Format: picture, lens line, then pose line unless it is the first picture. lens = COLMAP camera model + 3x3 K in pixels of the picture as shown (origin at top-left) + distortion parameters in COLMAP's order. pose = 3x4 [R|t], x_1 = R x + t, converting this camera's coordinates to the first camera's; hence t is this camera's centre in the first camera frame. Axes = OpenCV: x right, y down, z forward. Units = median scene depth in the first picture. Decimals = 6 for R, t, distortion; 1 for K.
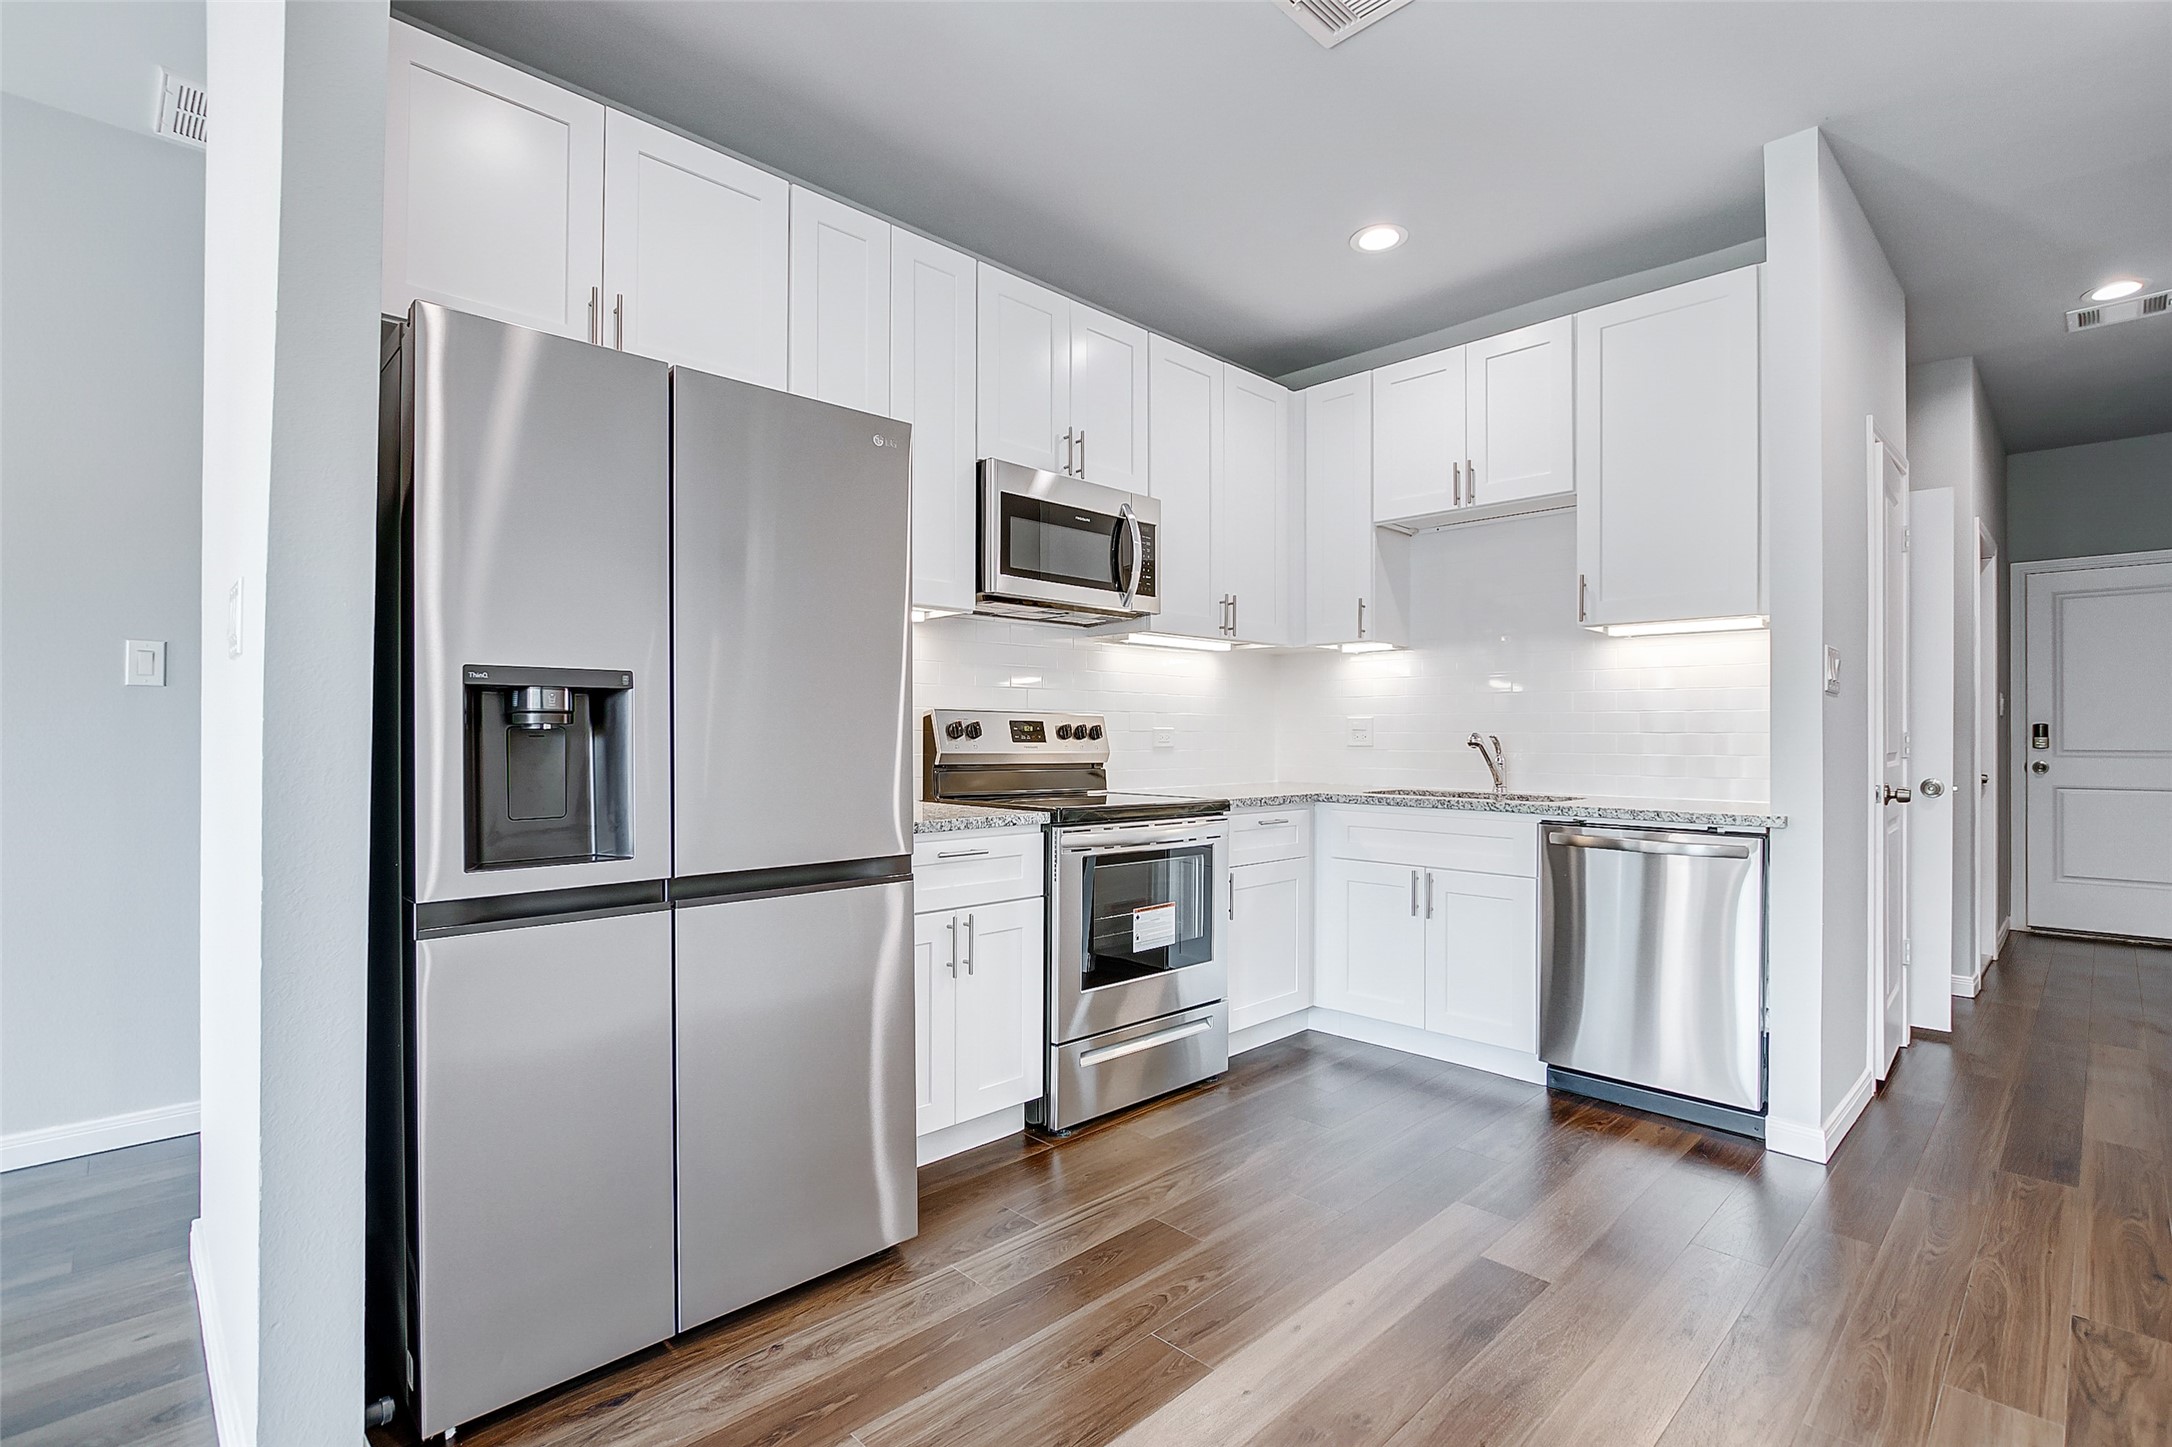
lens RADIAL K [[1014.2, 0, 1086.6], [0, 1014.2, 729.4], [0, 0, 1]] dist [-0.012803, 0.001399]
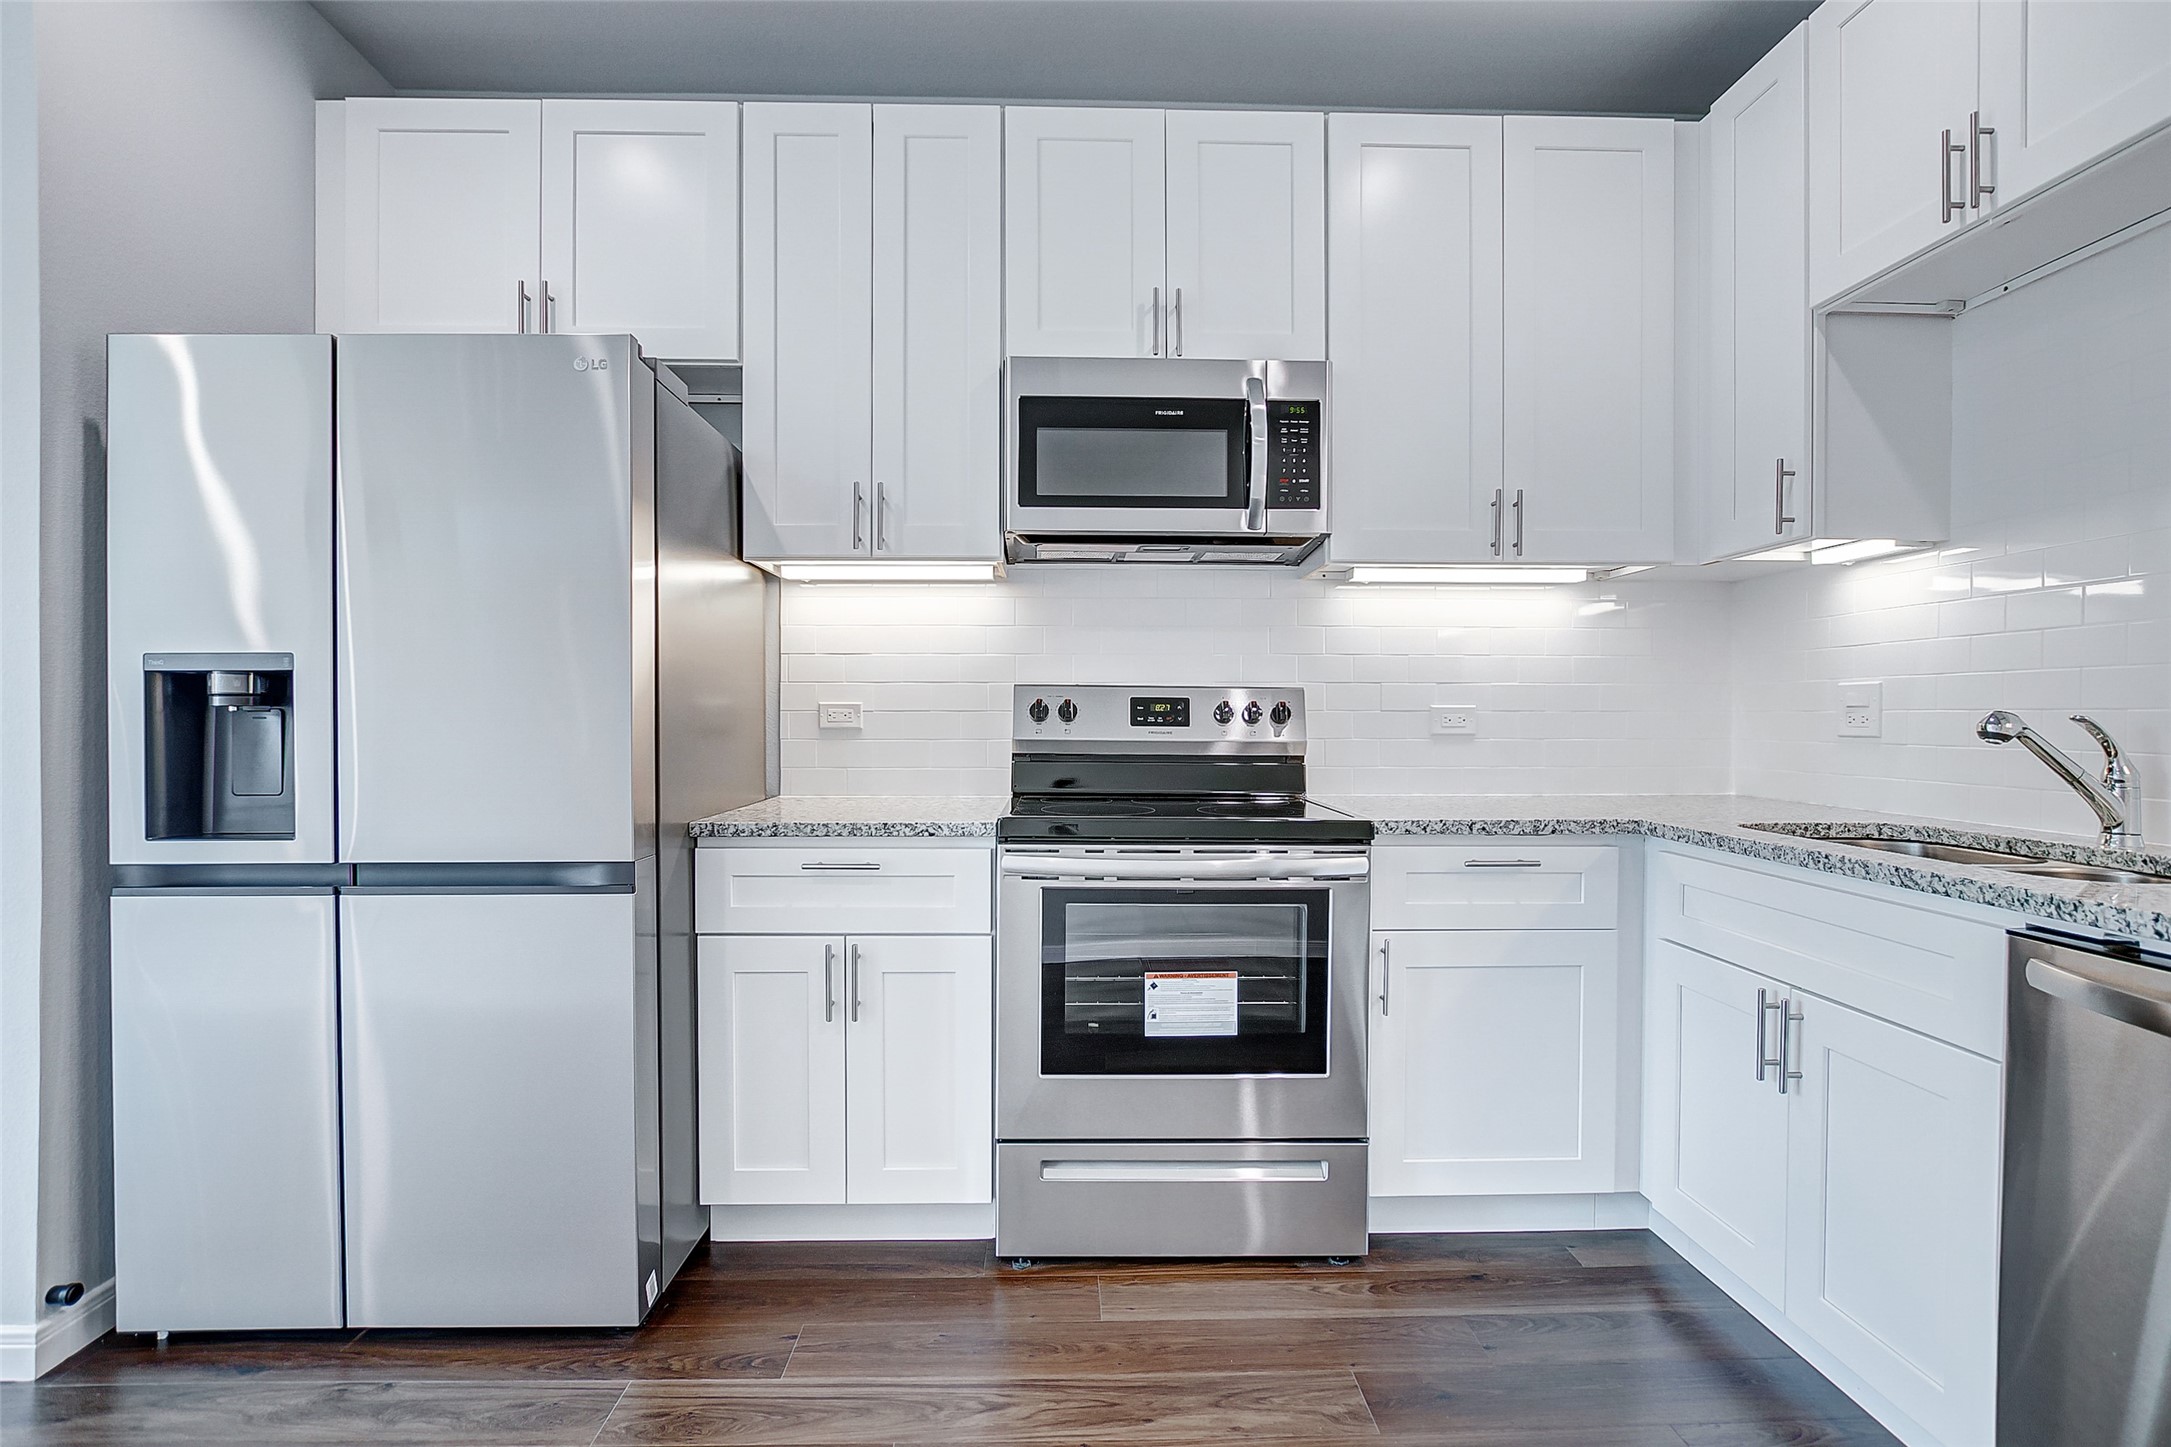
lens RADIAL K [[1013.7, 0, 1081.3], [0, 1013.7, 725.7], [0, 0, 1]] dist [-0.012803, 0.001399]
pose [[0.733689, 0.005308, -0.679465, 0.436305], [0.004437, 0.999911, 0.012603, 0.002883], [0.679471, -0.012262, 0.733600, 0.436404]]
